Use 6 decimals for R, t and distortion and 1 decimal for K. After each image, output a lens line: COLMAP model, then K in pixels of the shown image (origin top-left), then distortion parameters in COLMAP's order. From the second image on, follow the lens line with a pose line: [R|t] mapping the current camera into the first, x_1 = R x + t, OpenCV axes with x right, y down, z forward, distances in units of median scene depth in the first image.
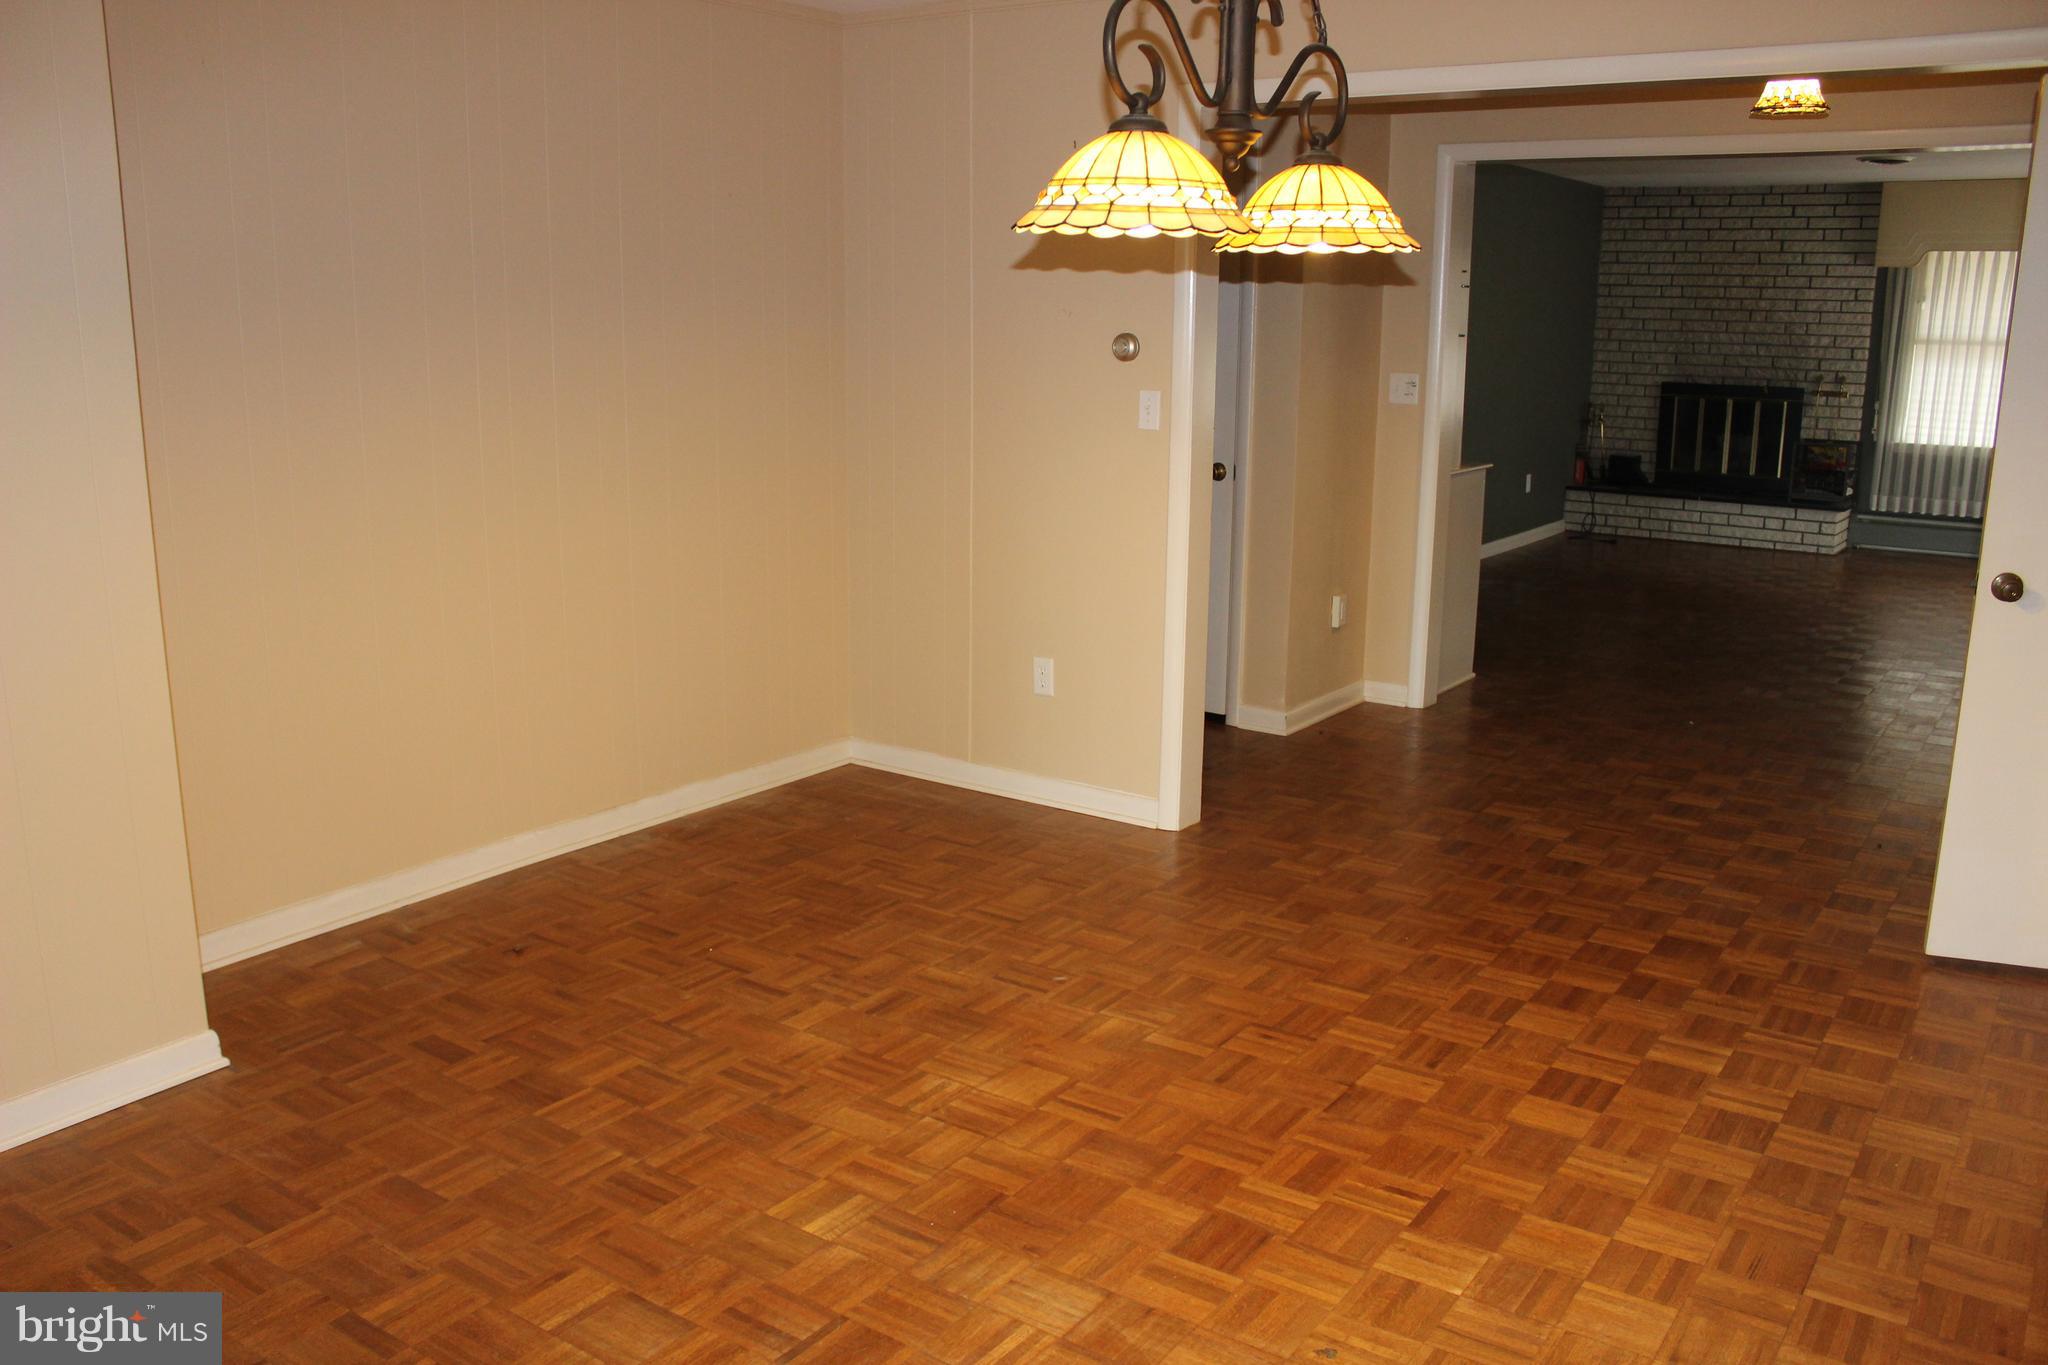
lens RADIAL K [[1692.5, 0, 993.0], [0, 1692.5, 686.2], [0, 0, 1]] dist [-0.161085, 0.141475]
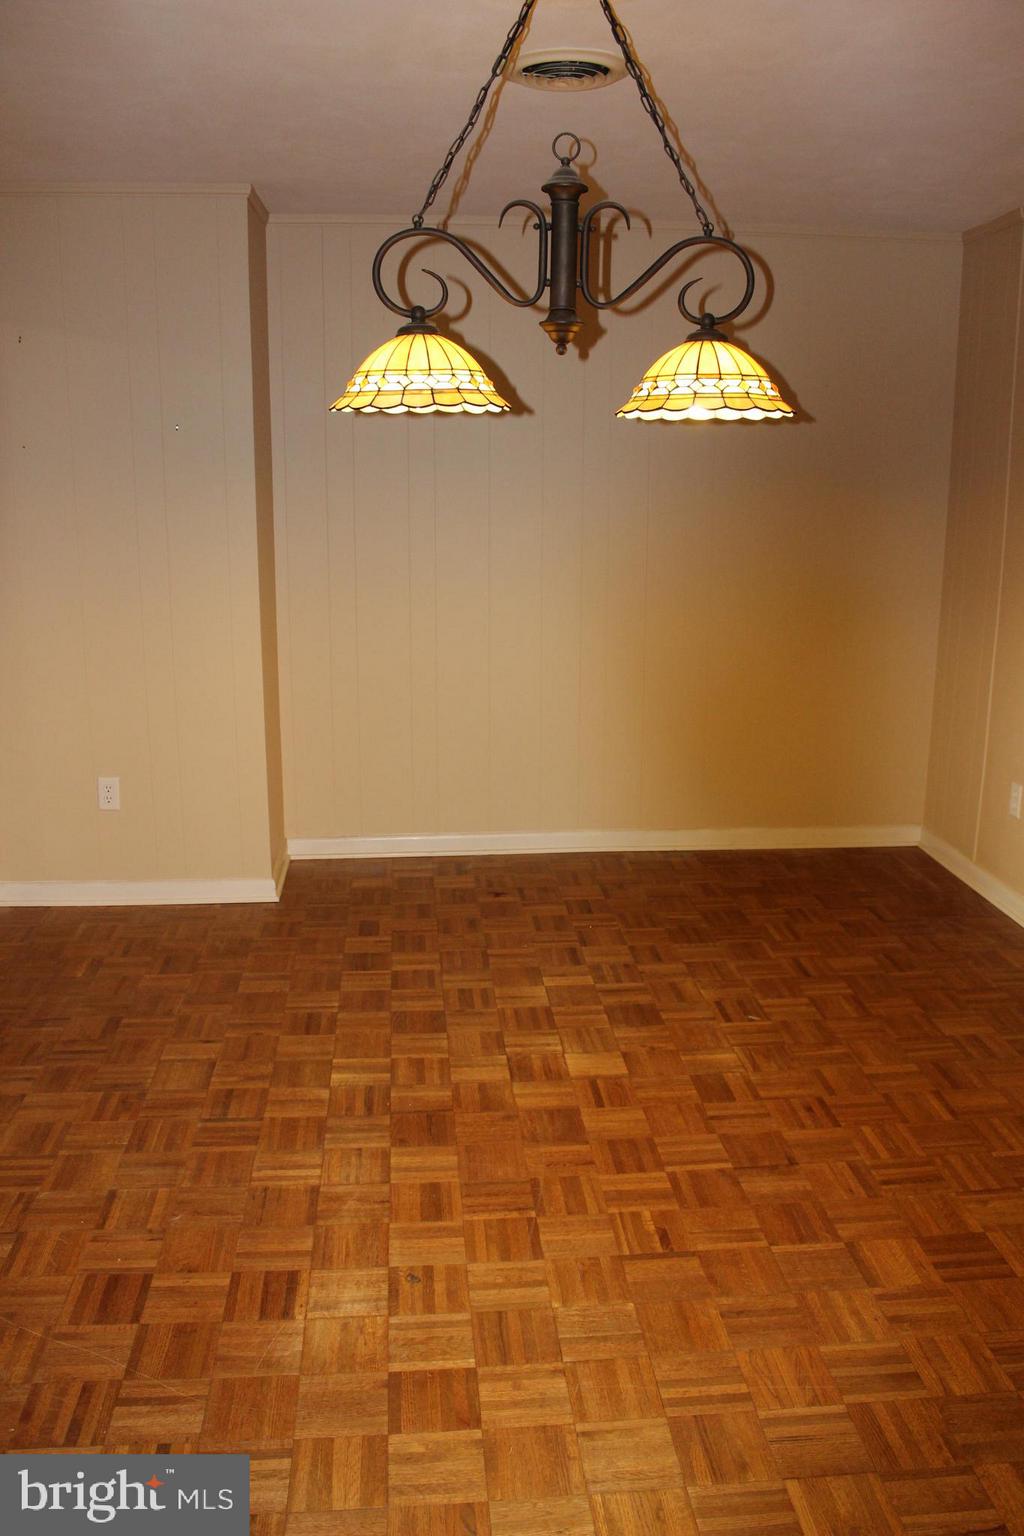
lens RADIAL K [[1269.3, 0, 509.5], [0, 1269.3, 780.7], [0, 0, 1]] dist [-0.161085, 0.141475]
pose [[0.648515, 0.178998, -0.739857, 0.650642], [-0.168304, 0.981621, 0.089964, -0.055673], [0.742363, 0.066178, 0.666722, 0.278215]]
